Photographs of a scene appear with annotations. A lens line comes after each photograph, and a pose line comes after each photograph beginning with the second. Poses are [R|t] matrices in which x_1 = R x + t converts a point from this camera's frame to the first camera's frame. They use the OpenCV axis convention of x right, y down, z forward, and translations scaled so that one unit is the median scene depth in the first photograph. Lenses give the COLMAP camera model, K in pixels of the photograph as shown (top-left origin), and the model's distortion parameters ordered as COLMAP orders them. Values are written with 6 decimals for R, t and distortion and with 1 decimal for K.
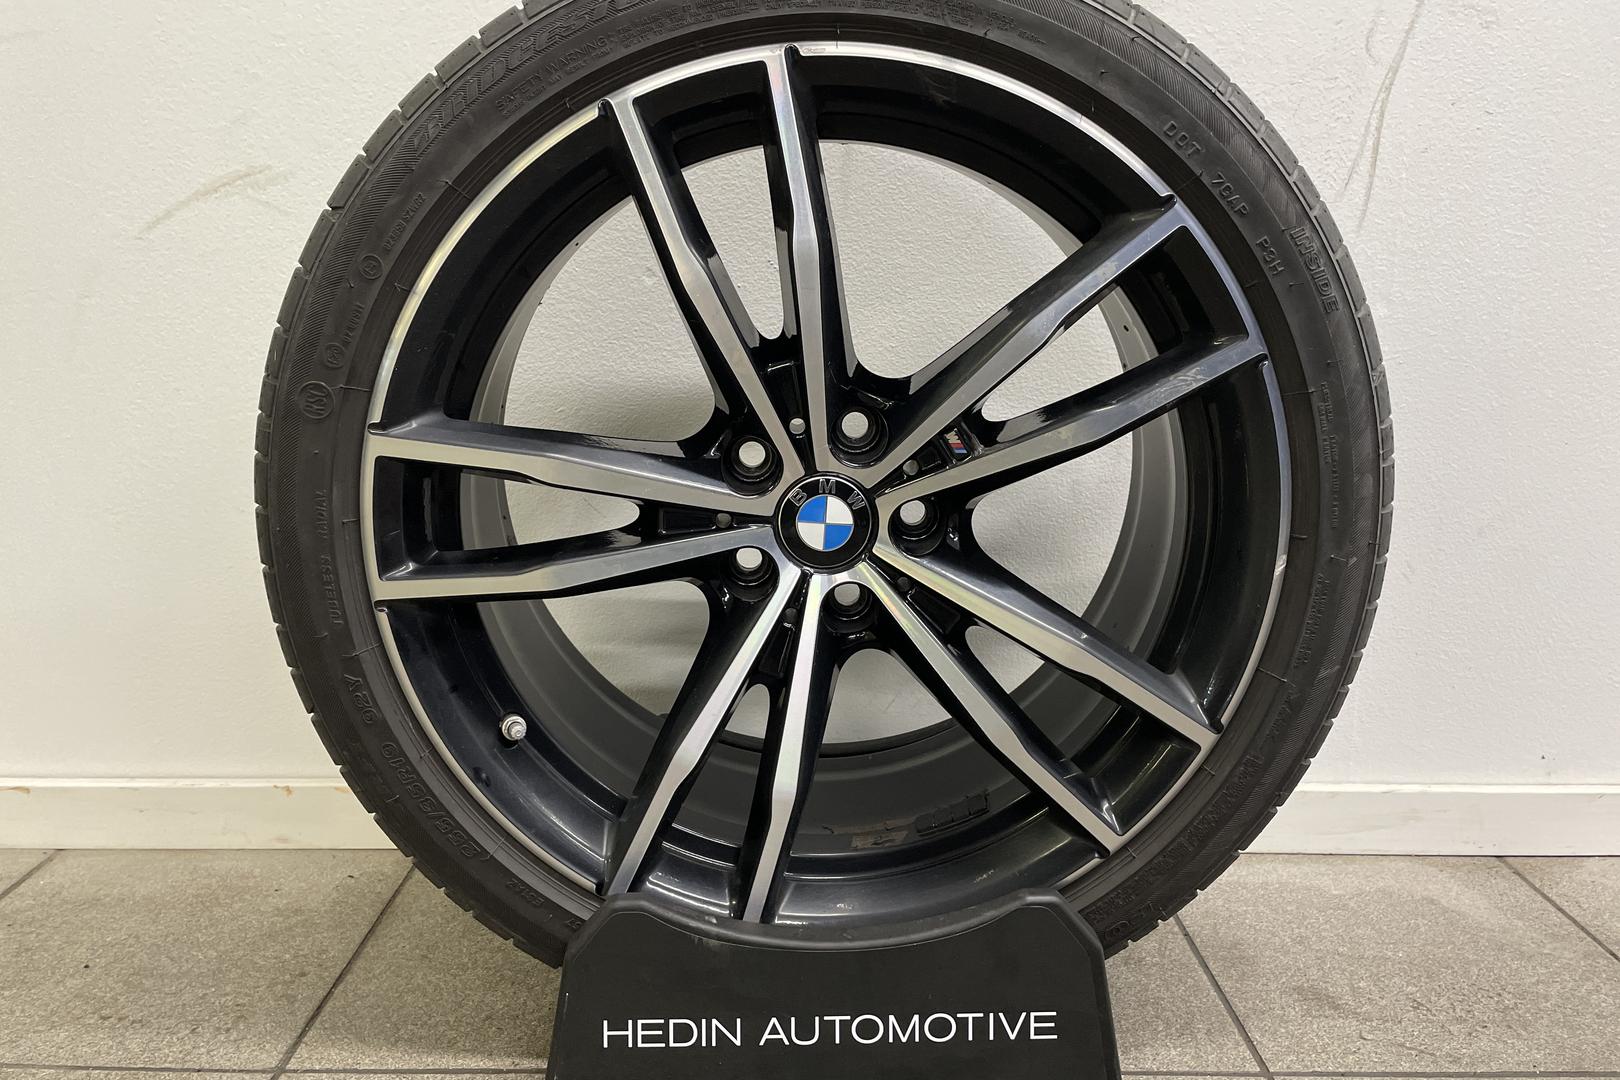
lens RADIAL K [[1211.0, 0, 799.8], [0, 1211.0, 535.5], [0, 0, 1]] dist [0.070318, -0.099594]
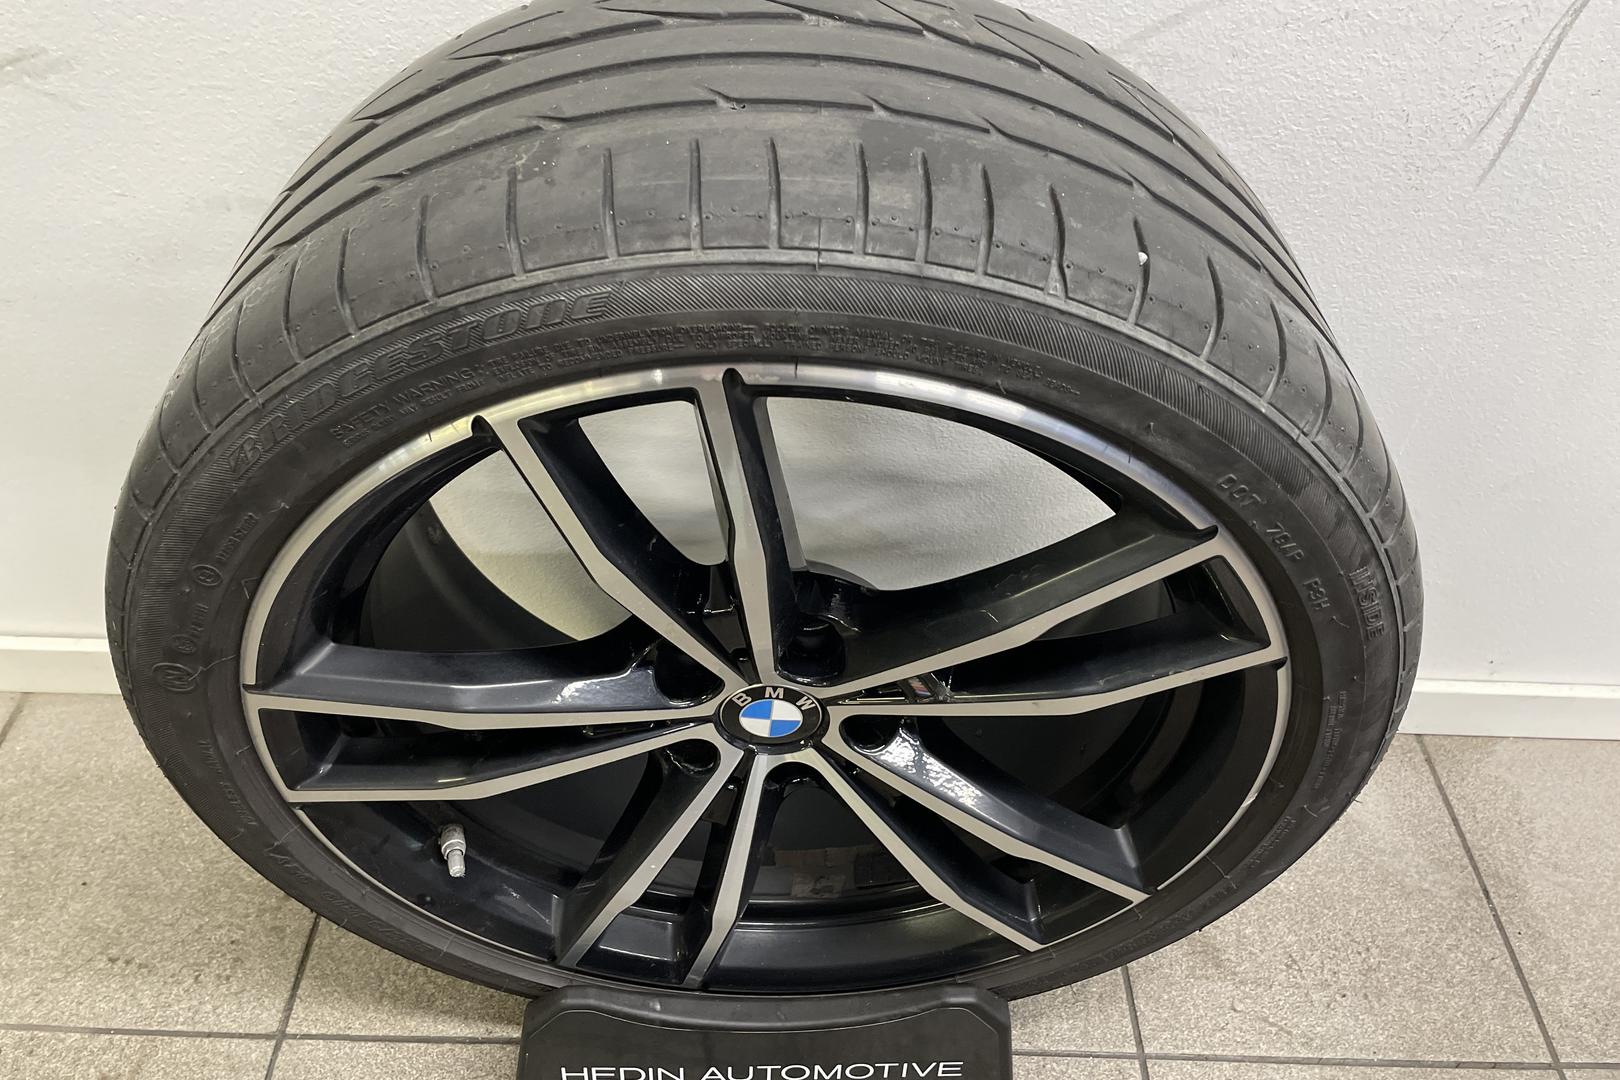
lens RADIAL K [[1211.0, 0, 799.8], [0, 1211.0, 535.5], [0, 0, 1]] dist [0.070318, -0.099594]
pose [[0.999252, 0.031302, 0.022714, 0.017640], [-0.038580, 0.847824, 0.528872, -0.611778], [-0.002703, -0.529353, 0.848397, 0.295444]]
